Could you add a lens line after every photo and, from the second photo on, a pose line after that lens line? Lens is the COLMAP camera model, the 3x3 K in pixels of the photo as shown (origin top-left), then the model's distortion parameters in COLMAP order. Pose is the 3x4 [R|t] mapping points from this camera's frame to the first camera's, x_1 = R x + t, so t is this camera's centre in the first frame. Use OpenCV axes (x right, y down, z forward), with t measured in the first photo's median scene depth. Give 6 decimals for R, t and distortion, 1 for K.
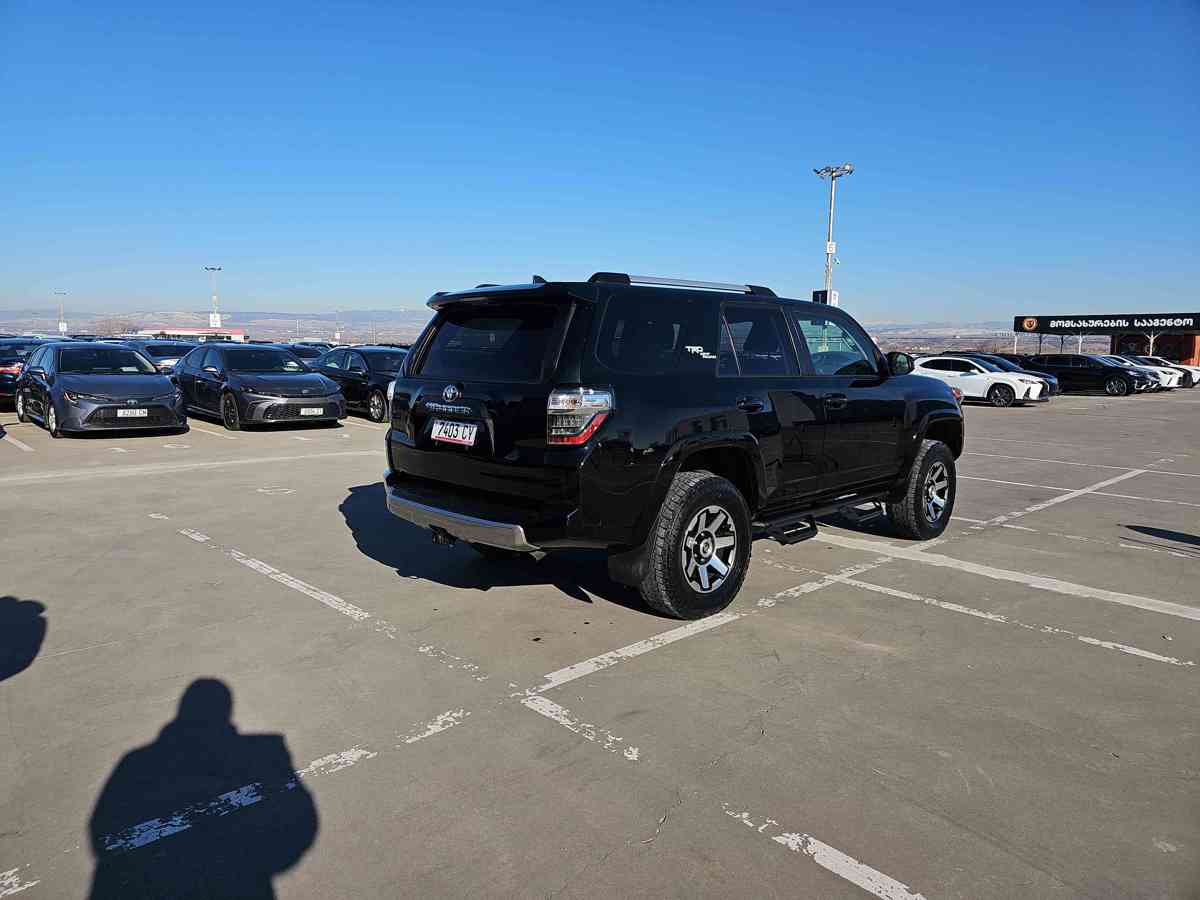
lens RADIAL K [[792.0, 0, 575.5], [0, 792.0, 430.3], [0, 0, 1]] dist [0.042425, -0.019695]
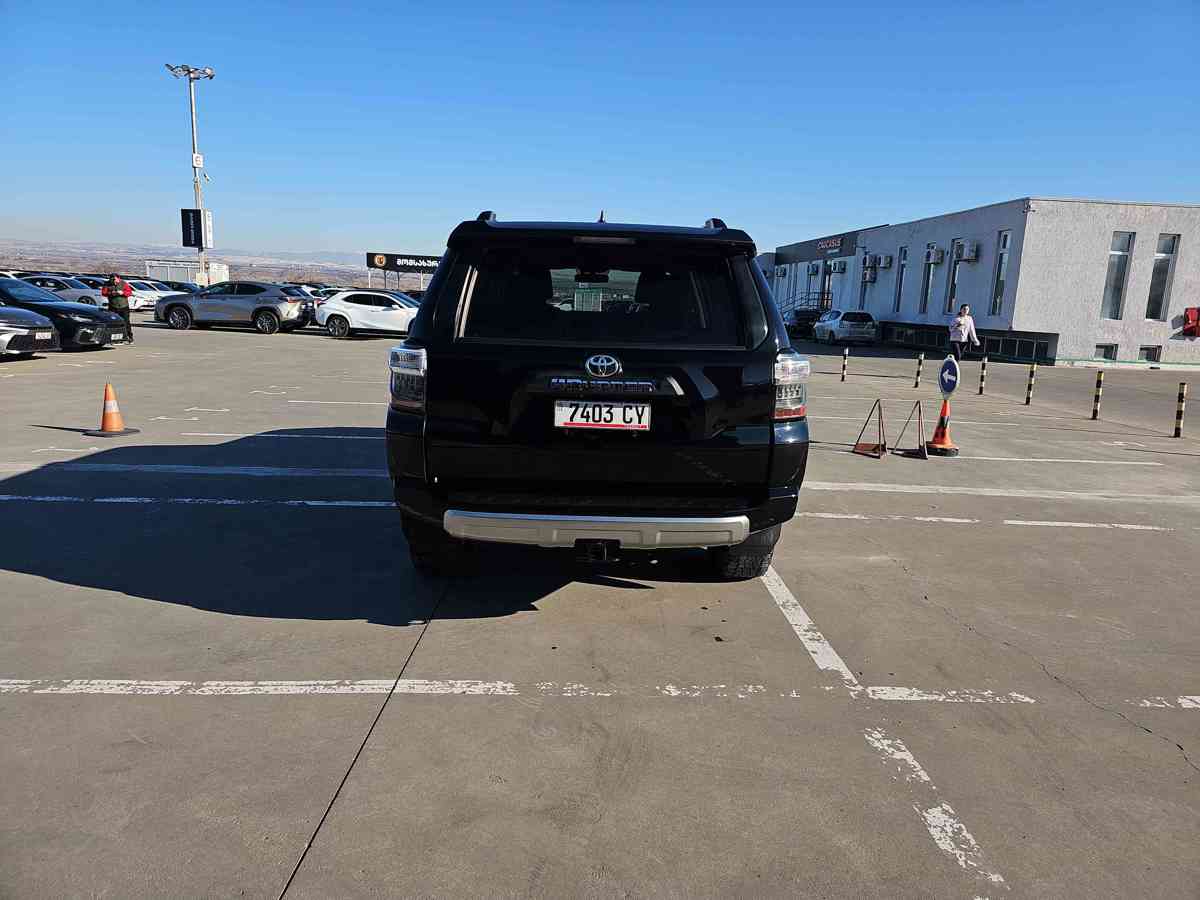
lens RADIAL K [[792.0, 0, 598.1], [0, 792.0, 446.0], [0, 0, 1]] dist [0.042425, -0.019695]
pose [[0.657517, -0.126035, 0.742823, -0.669319], [0.046057, 0.990789, 0.127339, -0.060712], [-0.752031, -0.049516, 0.657266, 0.458878]]
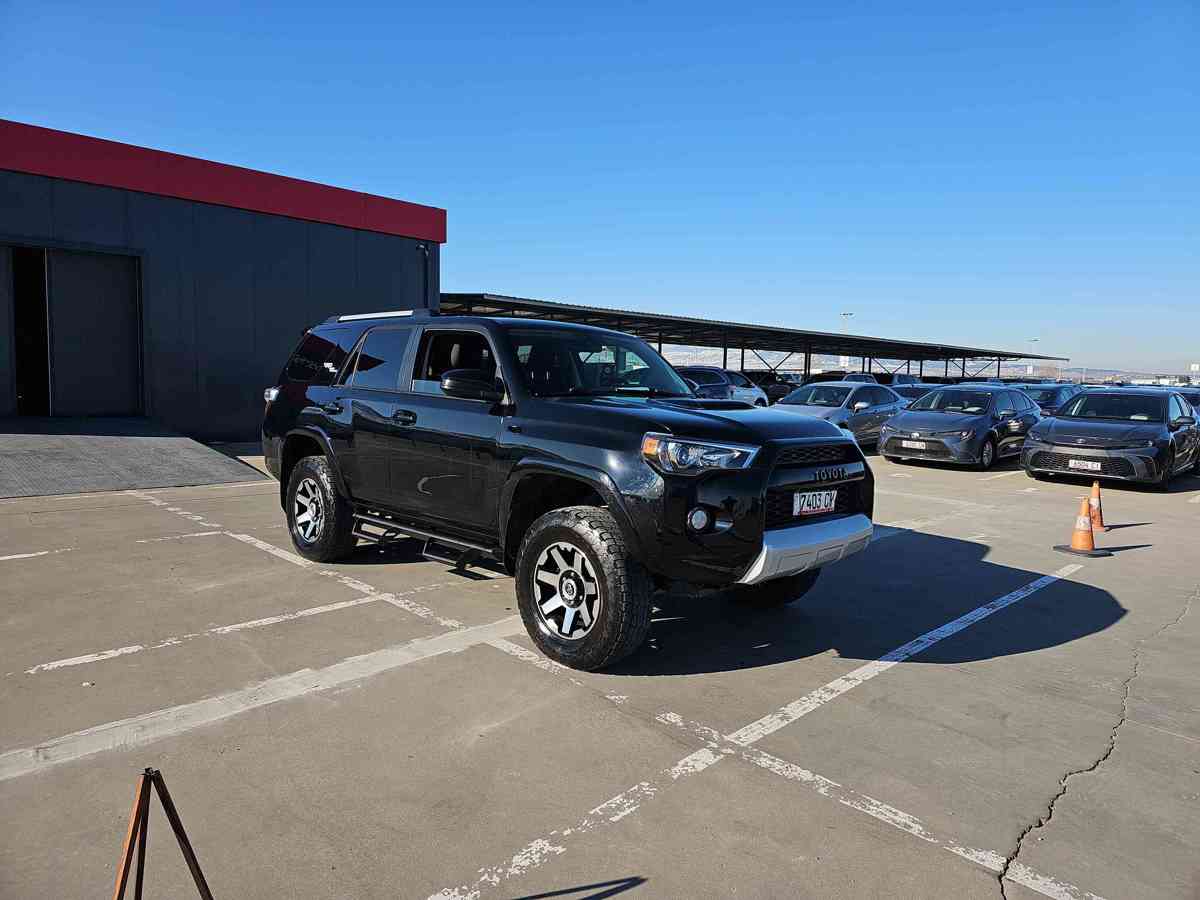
lens RADIAL K [[792.0, 0, 610.1], [0, 792.0, 445.6], [0, 0, 1]] dist [0.042425, -0.019695]
pose [[0.028038, 0.073038, -0.996935, 1.443259], [-0.125874, 0.989646, 0.068964, -0.112921], [0.991650, 0.123555, 0.036941, 1.352460]]
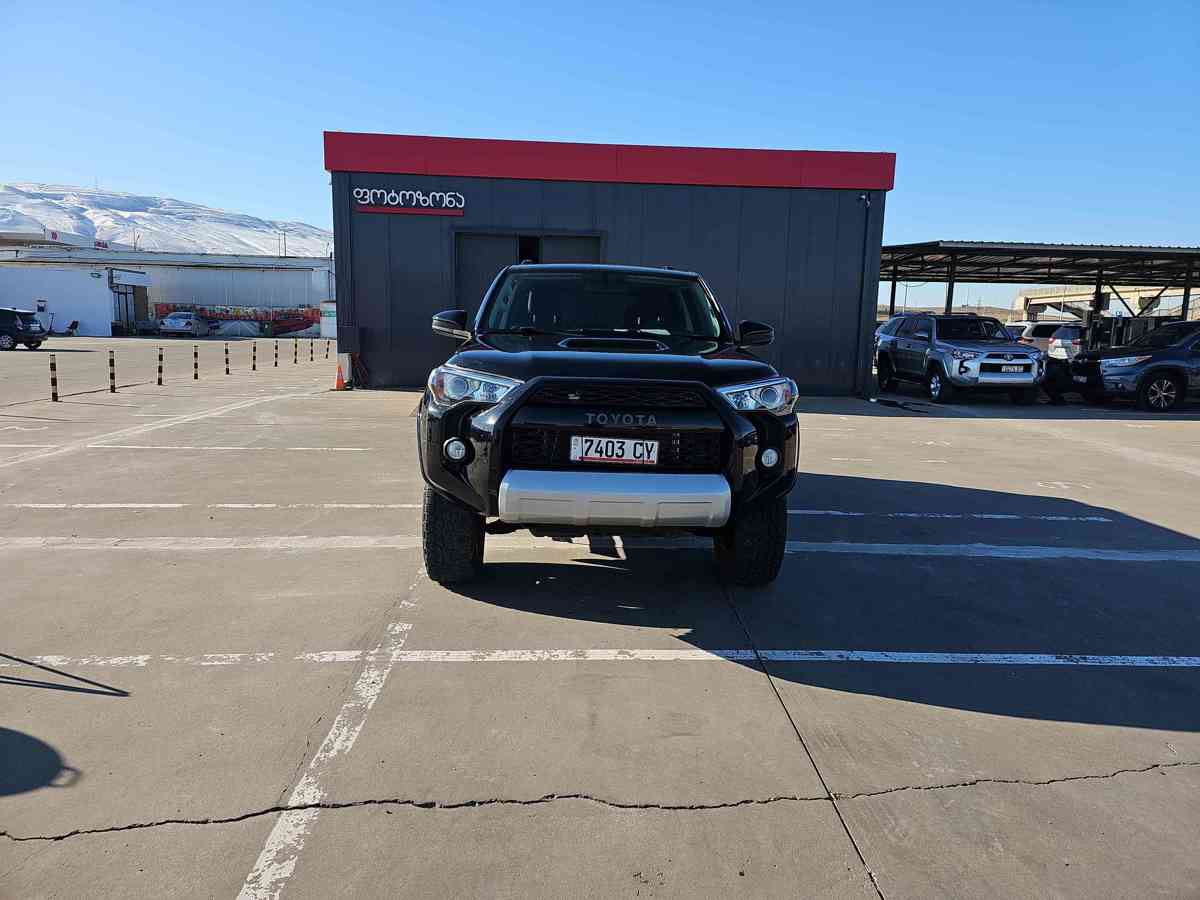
lens RADIAL K [[792.0, 0, 611.1], [0, 792.0, 447.2], [0, 0, 1]] dist [0.042425, -0.019695]
pose [[-0.659605, 0.084469, -0.746851, 1.161689], [-0.104402, 0.973735, 0.202336, -0.178867], [0.744326, 0.211435, -0.633462, 2.107112]]
